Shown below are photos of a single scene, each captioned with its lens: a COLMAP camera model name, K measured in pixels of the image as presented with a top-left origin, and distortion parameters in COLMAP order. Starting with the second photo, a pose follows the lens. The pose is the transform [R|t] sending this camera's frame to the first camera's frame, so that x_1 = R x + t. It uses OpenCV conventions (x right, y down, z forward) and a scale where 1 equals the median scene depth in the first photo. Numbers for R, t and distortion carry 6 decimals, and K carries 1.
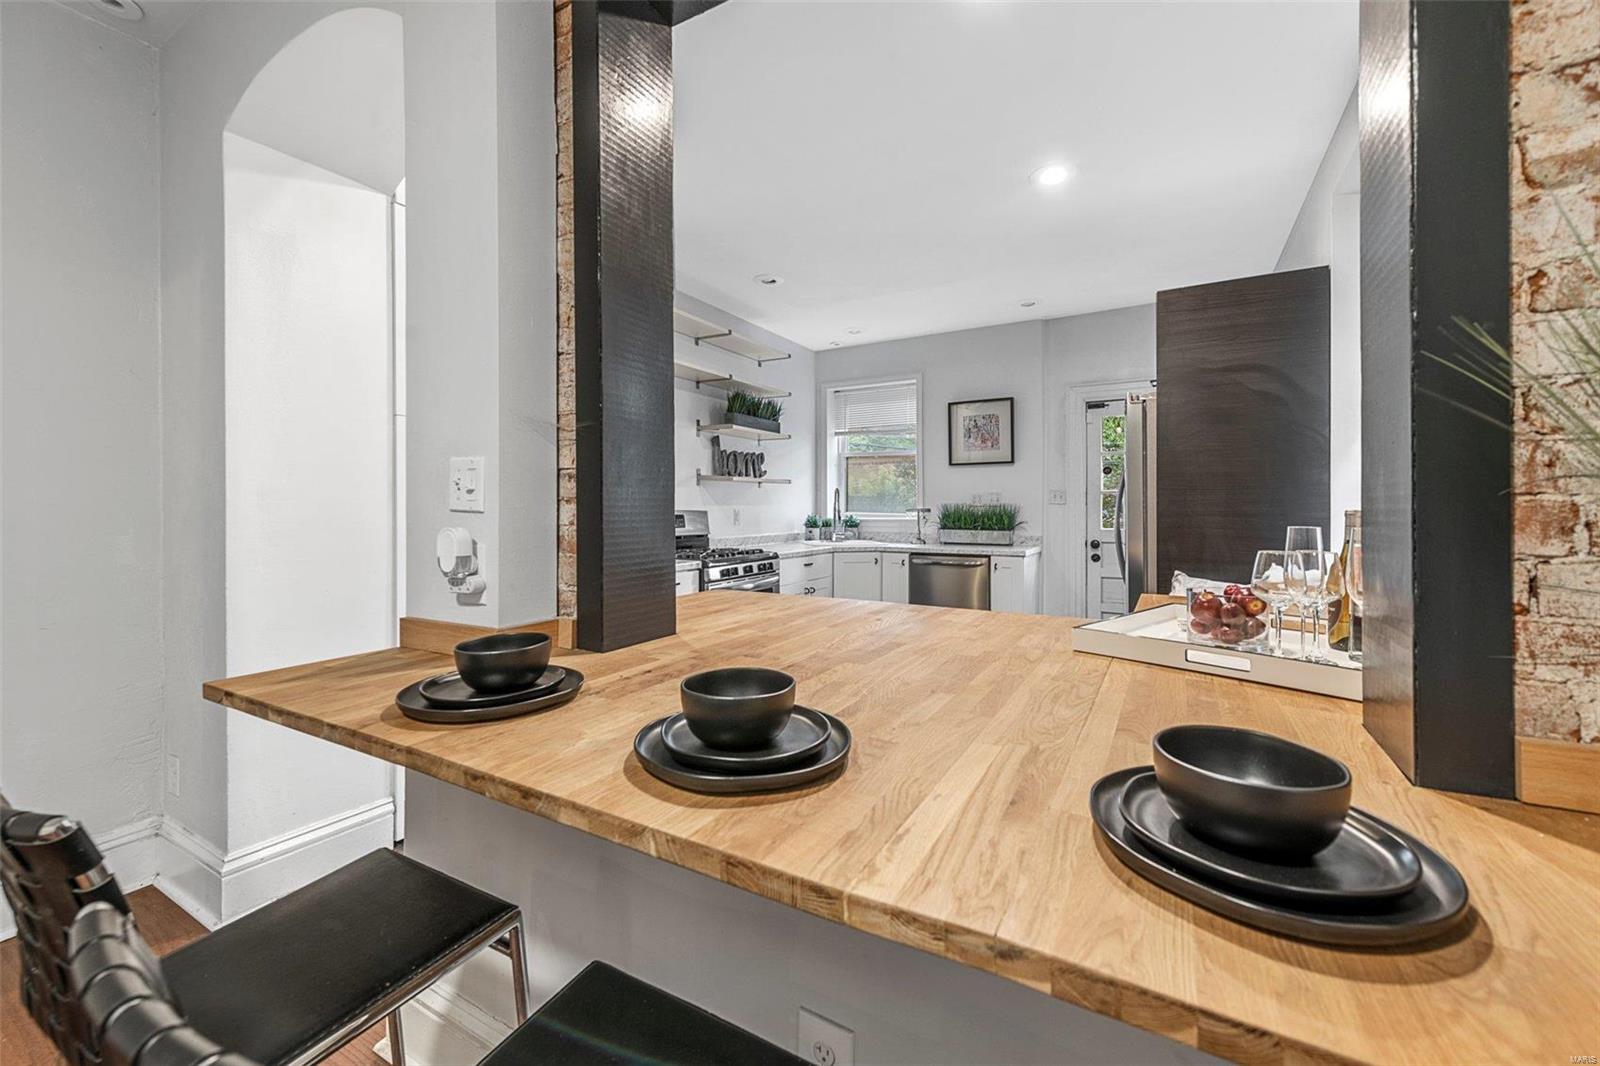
lens RADIAL K [[640.2, 0, 801.9], [0, 640.2, 506.4], [0, 0, 1]] dist [0.009983, -0.000151]
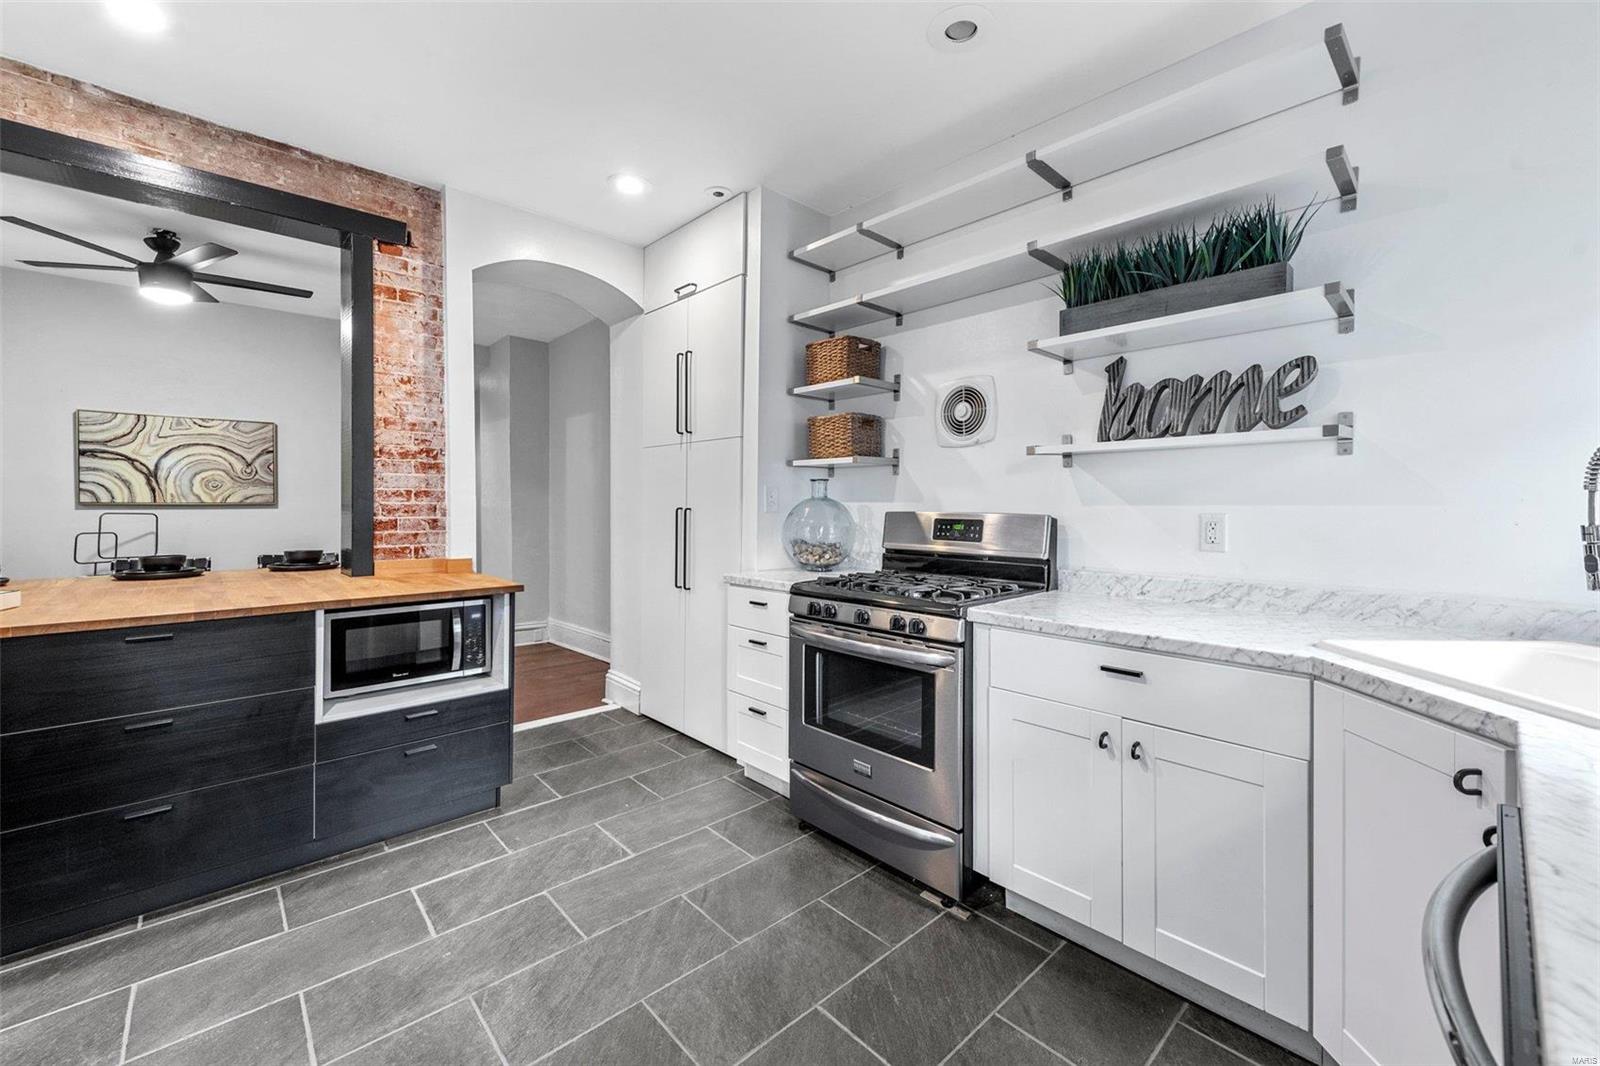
lens RADIAL K [[652.9, 0, 812.5], [0, 652.9, 508.2], [0, 0, 1]] dist [0.020101, -0.000040]
pose [[-0.267111, 0.004554, -0.963655, 0.376997], [-0.003608, 0.999977, 0.005726, -0.001126], [0.963659, 0.005006, -0.267089, 0.862814]]
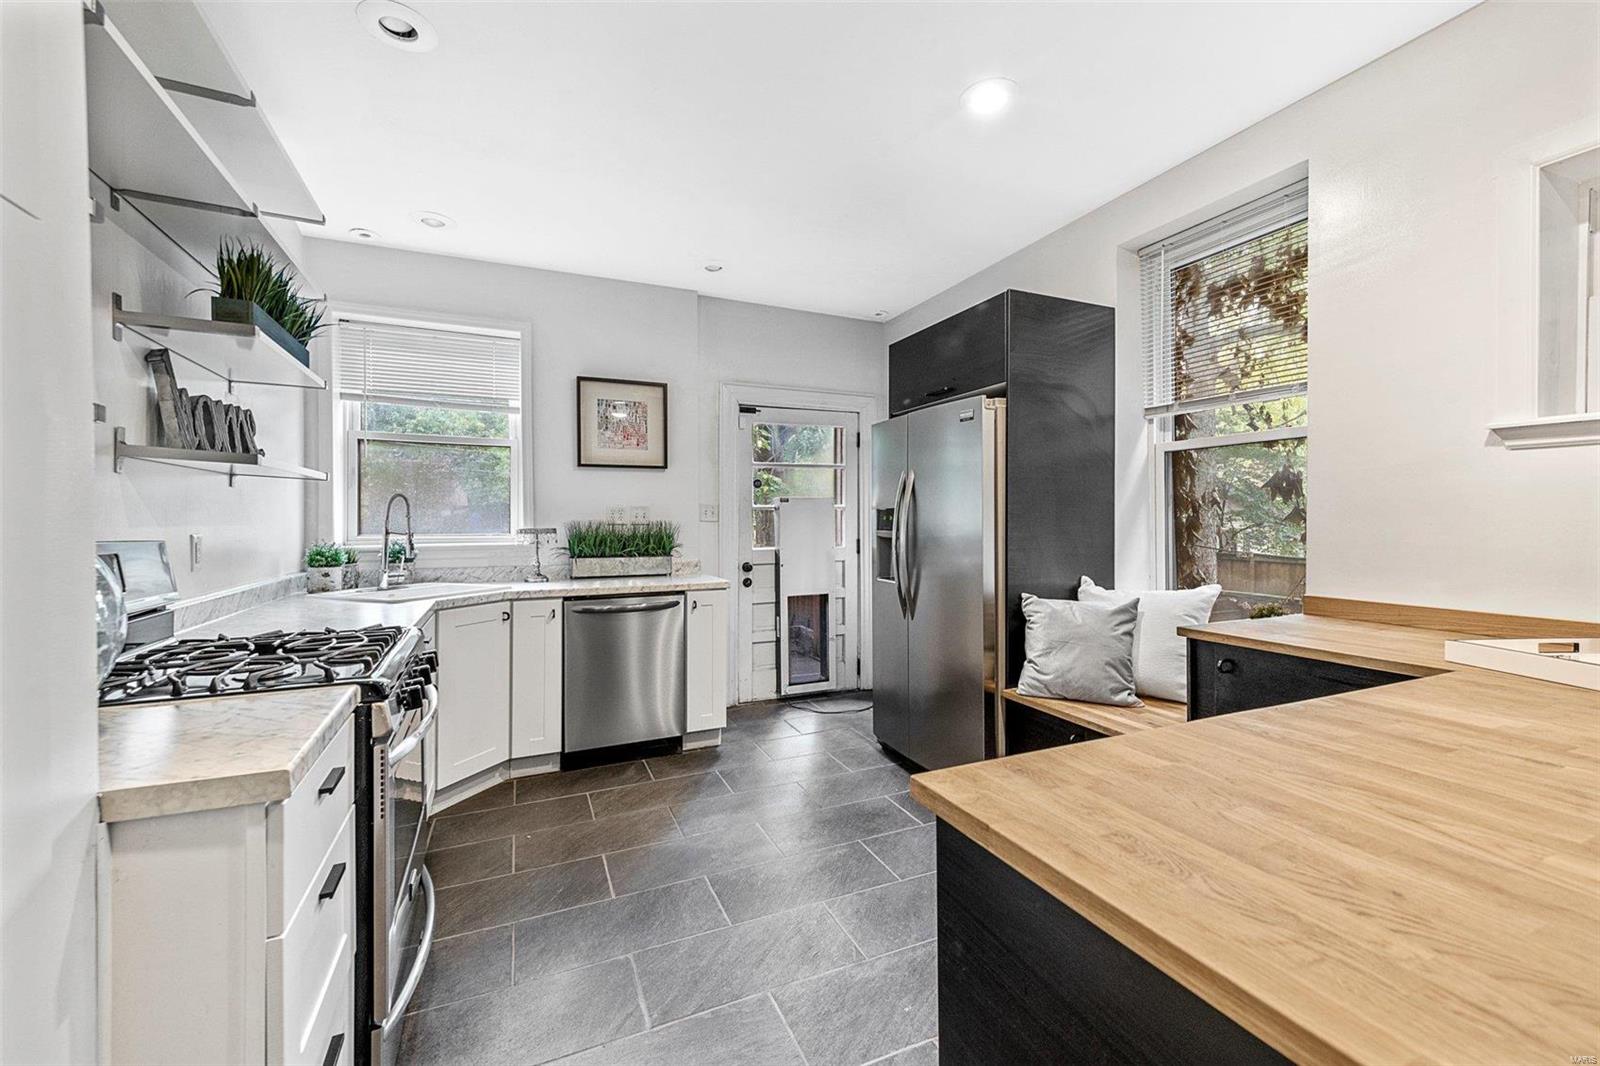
lens RADIAL K [[644.5, 0, 799.2], [0, 644.5, 522.4], [0, 0, 1]] dist [0.012635, -0.000165]
pose [[0.580292, -0.001178, 0.814408, -0.219896], [0.002245, 0.999997, -0.000153, -0.002000], [-0.814406, 0.001917, 0.580293, 0.425466]]
